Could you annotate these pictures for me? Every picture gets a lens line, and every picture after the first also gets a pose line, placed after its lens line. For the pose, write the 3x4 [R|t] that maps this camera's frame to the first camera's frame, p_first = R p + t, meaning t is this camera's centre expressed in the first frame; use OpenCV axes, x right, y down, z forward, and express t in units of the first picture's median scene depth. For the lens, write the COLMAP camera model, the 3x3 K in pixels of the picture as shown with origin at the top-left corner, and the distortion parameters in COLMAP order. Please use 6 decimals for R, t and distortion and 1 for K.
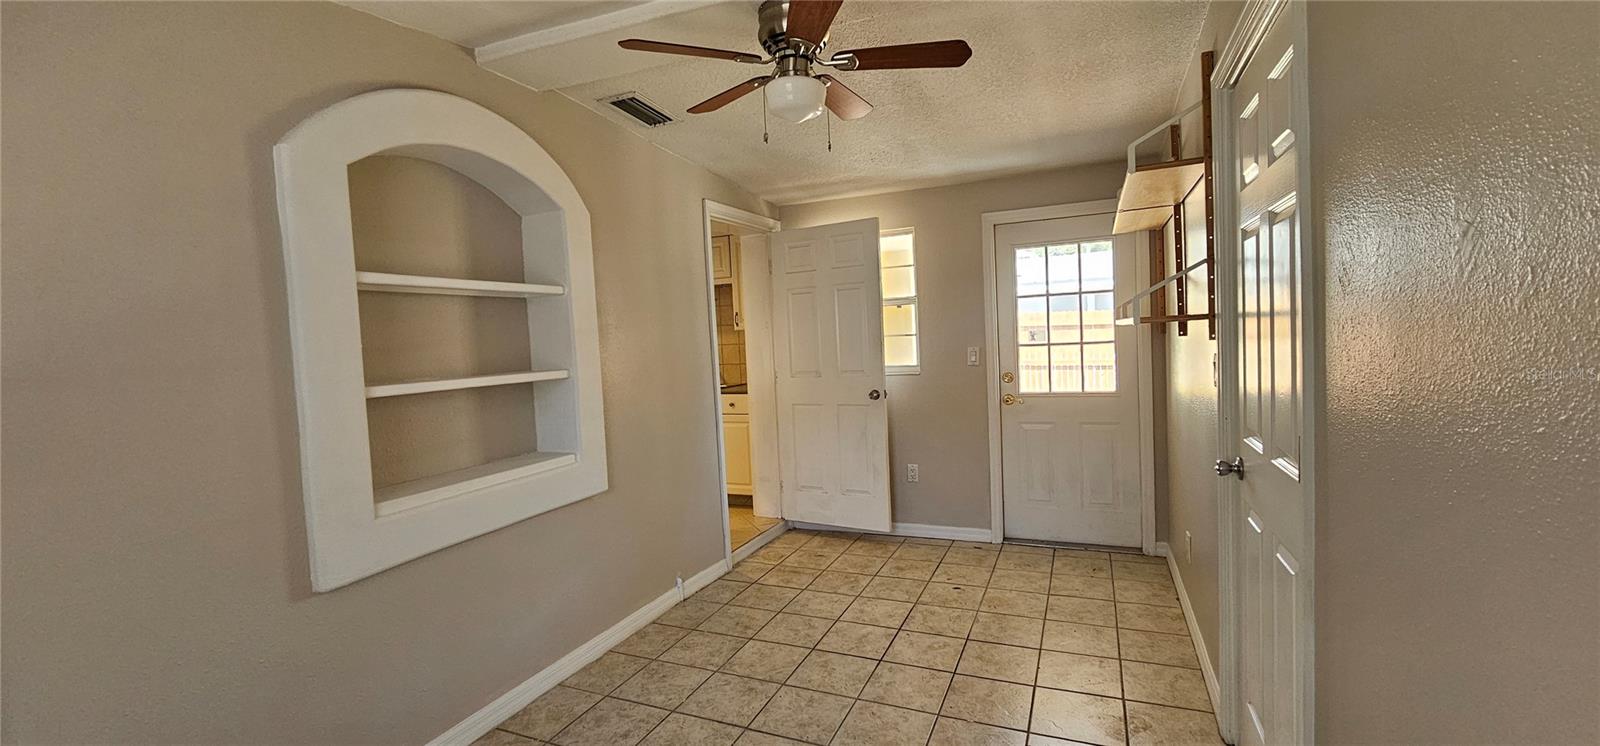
lens RADIAL K [[653.8, 0, 801.1], [0, 653.8, 372.3], [0, 0, 1]] dist [-0.000063, 0.000071]
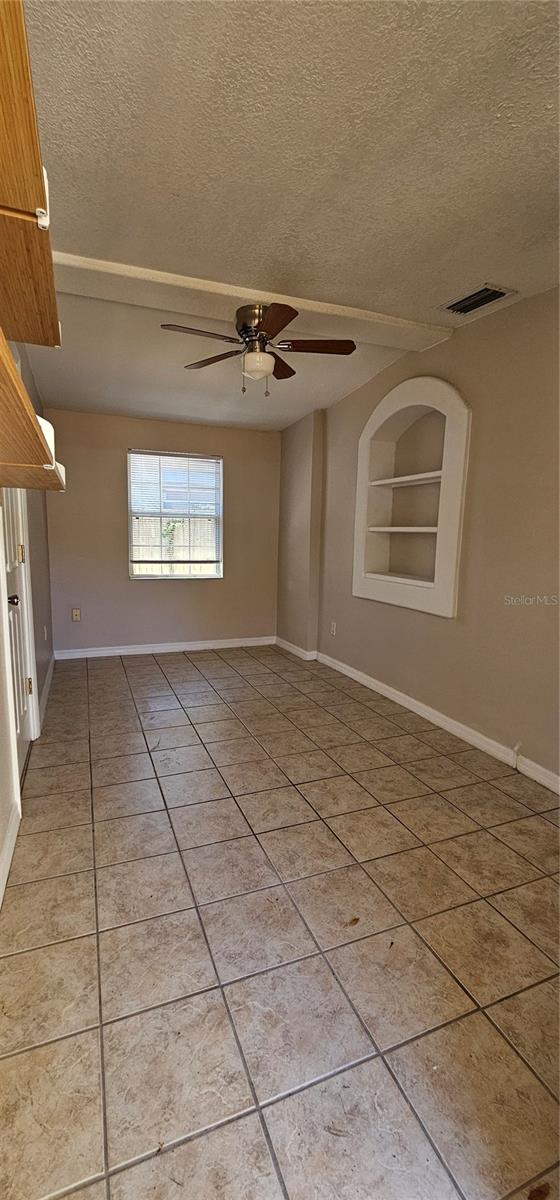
lens RADIAL K [[490.4, 0, 279.0], [0, 490.4, 600.1], [0, 0, 1]] dist [-0.000063, 0.000071]
pose [[-0.698389, 0.130045, -0.703805, 0.635155], [-0.028758, 0.977461, 0.209146, -0.055685], [0.715141, 0.166305, -0.678908, 1.359056]]
